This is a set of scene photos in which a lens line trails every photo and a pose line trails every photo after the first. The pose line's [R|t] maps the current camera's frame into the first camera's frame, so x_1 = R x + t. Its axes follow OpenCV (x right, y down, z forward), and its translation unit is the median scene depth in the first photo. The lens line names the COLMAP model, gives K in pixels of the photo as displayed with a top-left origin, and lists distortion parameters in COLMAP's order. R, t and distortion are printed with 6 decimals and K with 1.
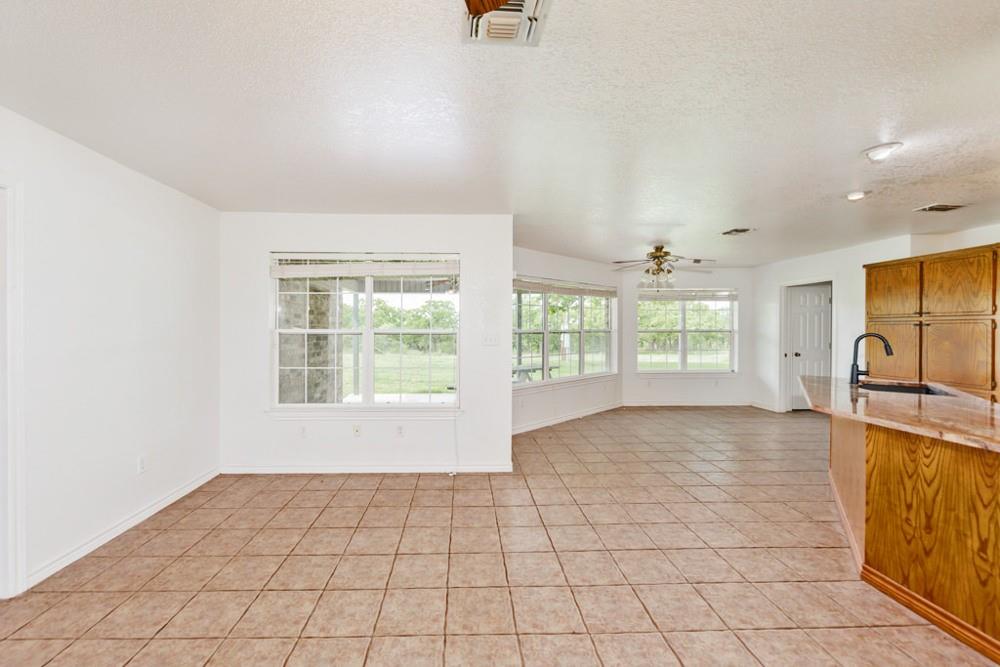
lens RADIAL K [[398.9, 0, 523.0], [0, 398.9, 334.3], [0, 0, 1]] dist [0.003678, 0.000221]
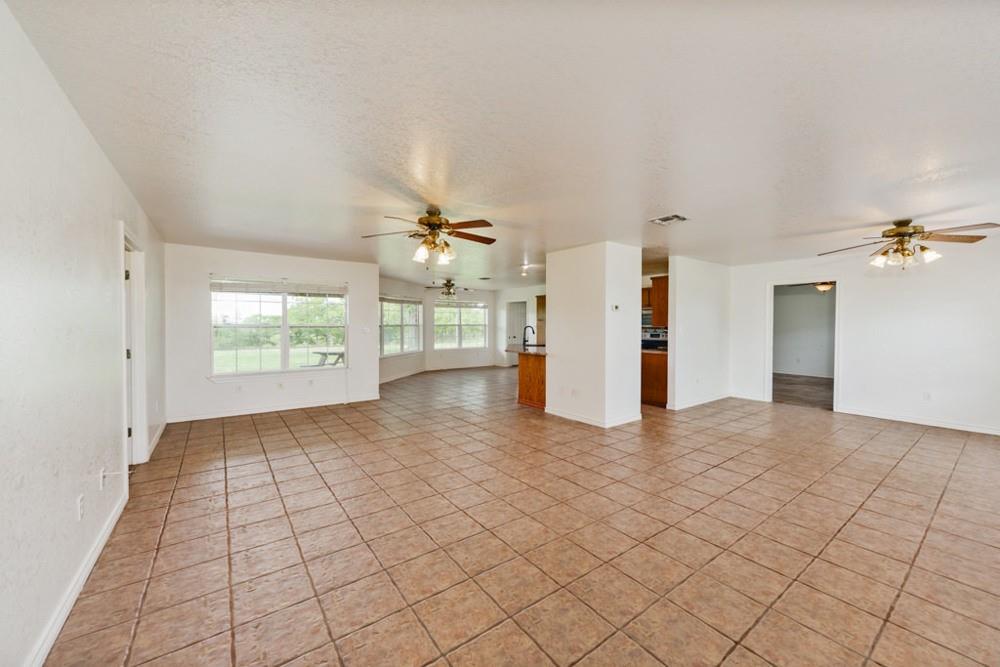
lens RADIAL K [[374.7, 0, 499.7], [0, 374.7, 332.8], [0, 0, 1]] dist [0.006309, -0.000078]
pose [[0.873680, -0.010543, 0.486387, -0.249542], [0.004625, 0.999900, 0.013366, 0.003952], [-0.486479, -0.009428, 0.873641, -0.530912]]
